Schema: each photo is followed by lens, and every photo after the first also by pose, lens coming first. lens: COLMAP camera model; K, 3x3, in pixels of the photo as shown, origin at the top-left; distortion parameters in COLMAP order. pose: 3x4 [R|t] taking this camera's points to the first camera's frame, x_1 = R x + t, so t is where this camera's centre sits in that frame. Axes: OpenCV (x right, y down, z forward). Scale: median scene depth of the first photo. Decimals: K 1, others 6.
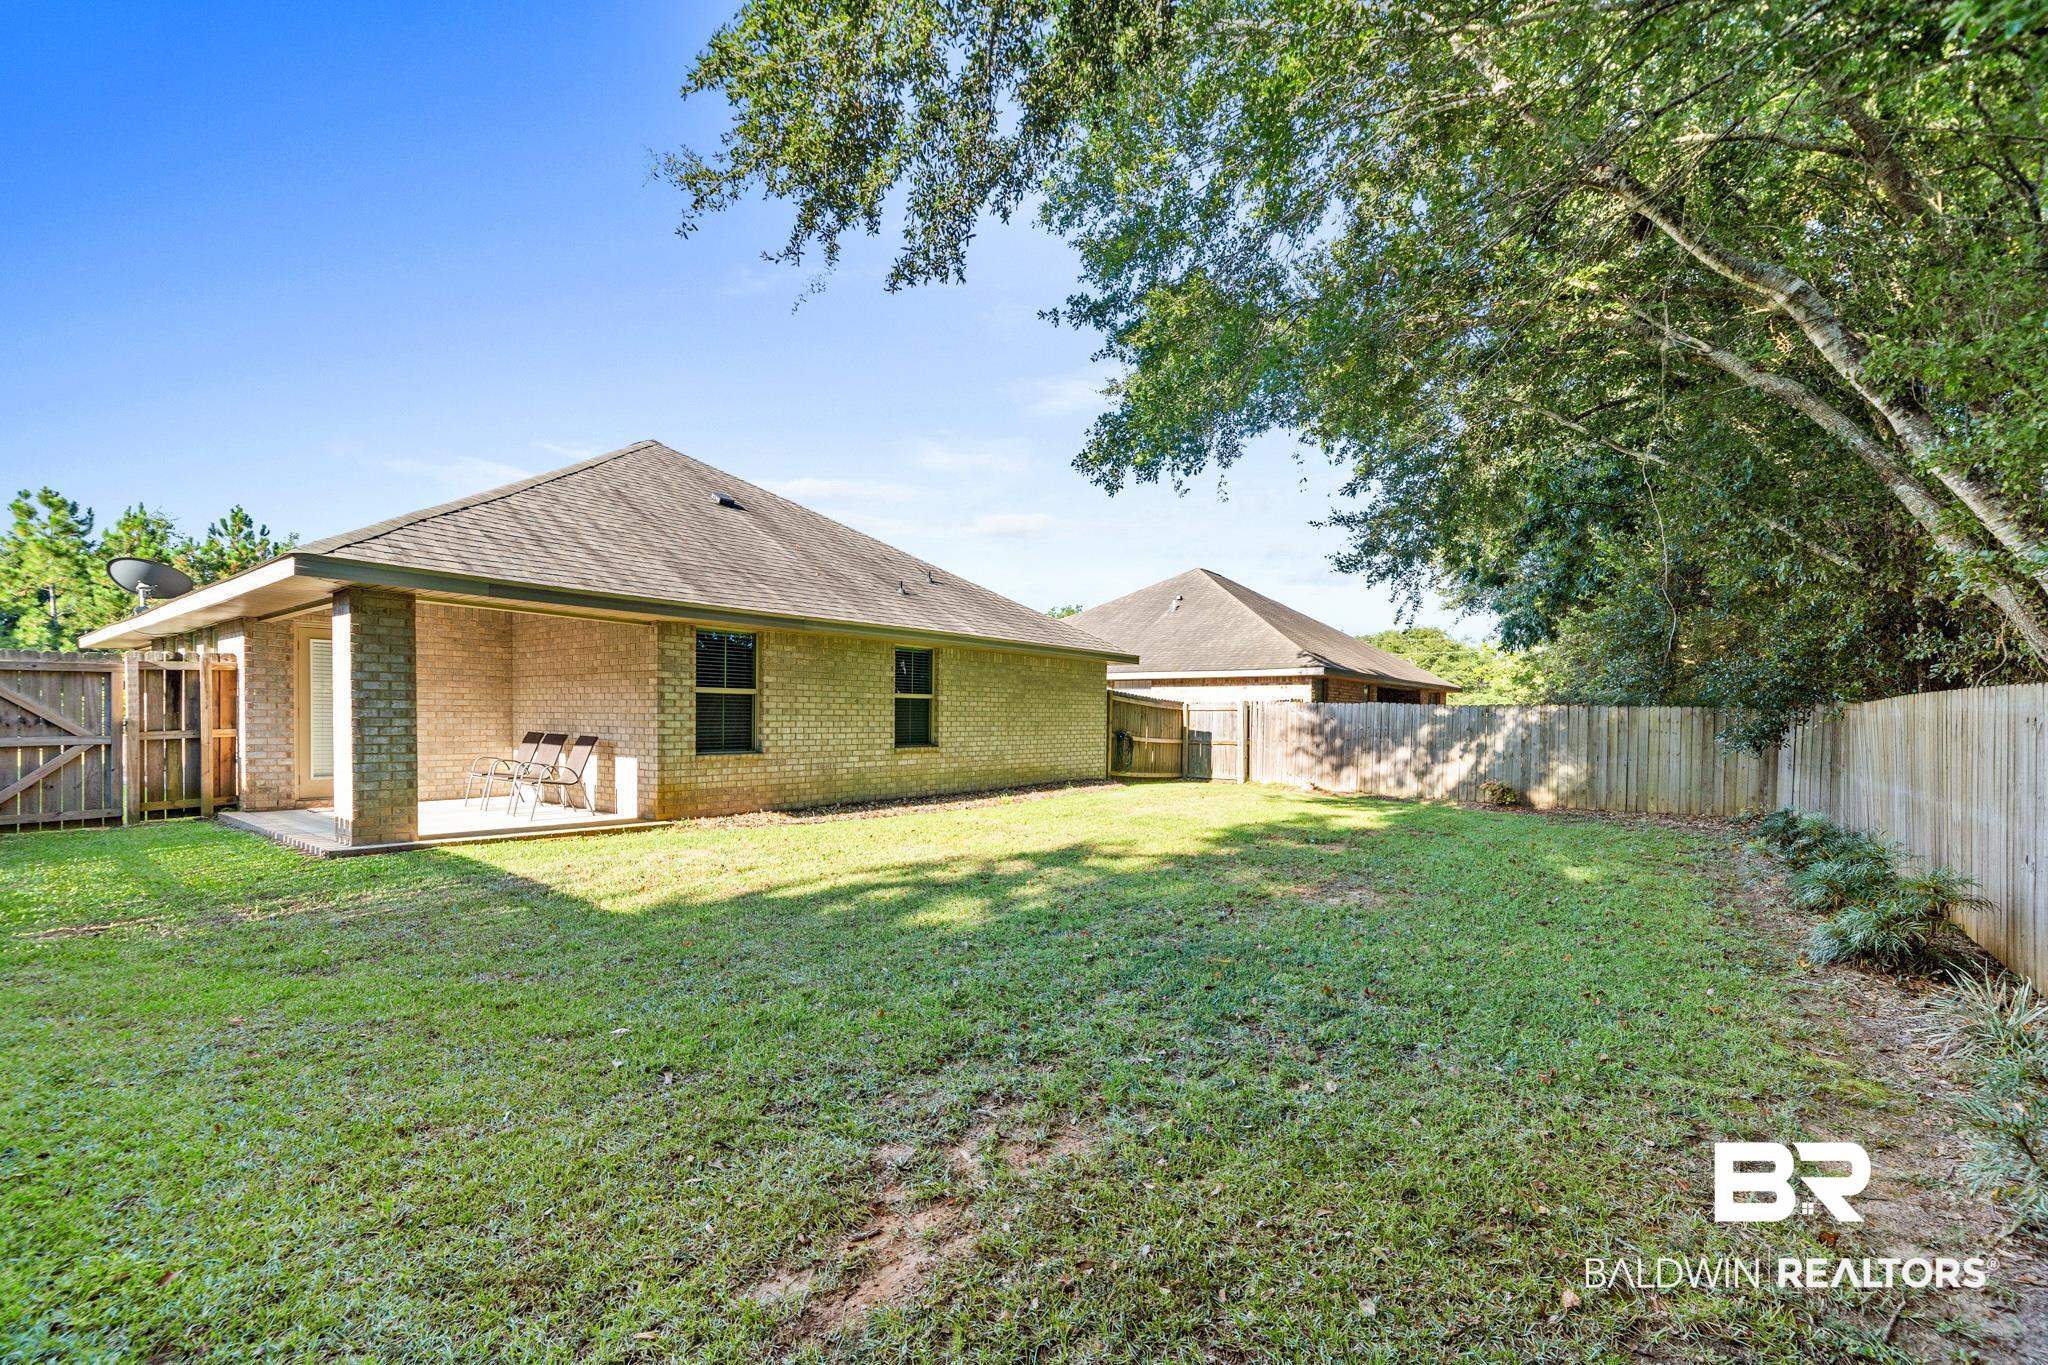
lens RADIAL K [[837.3, 0, 1005.5], [0, 837.3, 716.9], [0, 0, 1]] dist [0.007653, -0.000147]
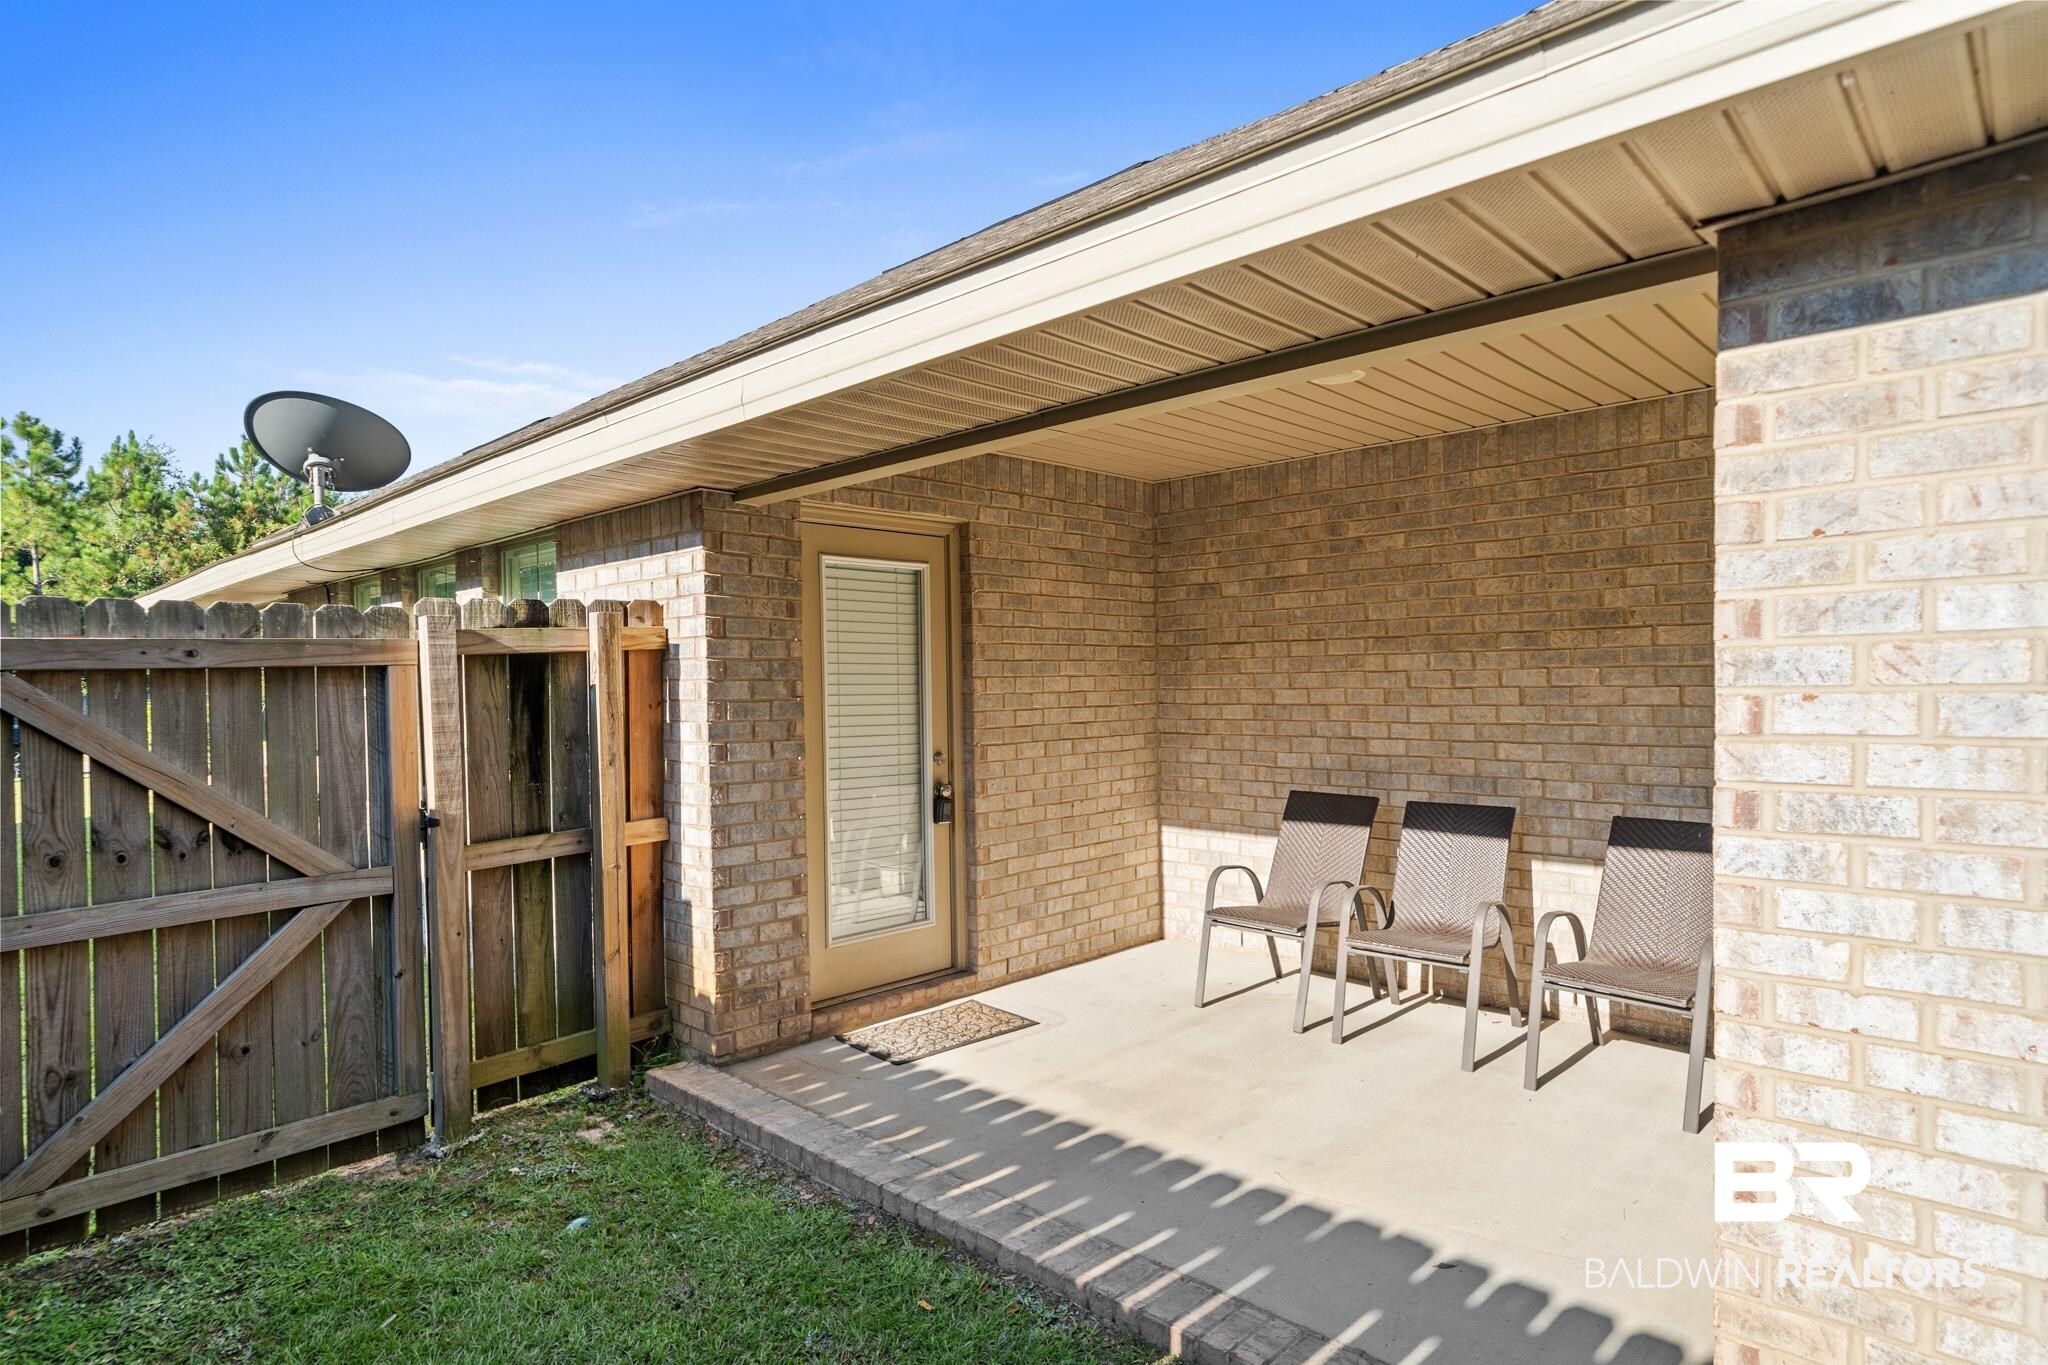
lens RADIAL K [[1101.4, 0, 1034.3], [0, 1101.4, 688.0], [0, 0, 1]] dist [0.011499, -0.004038]
pose [[0.994165, -0.023975, -0.105171, -0.704086], [0.024244, 0.999705, 0.001276, -0.035736], [0.105109, -0.003818, 0.994453, 0.557434]]
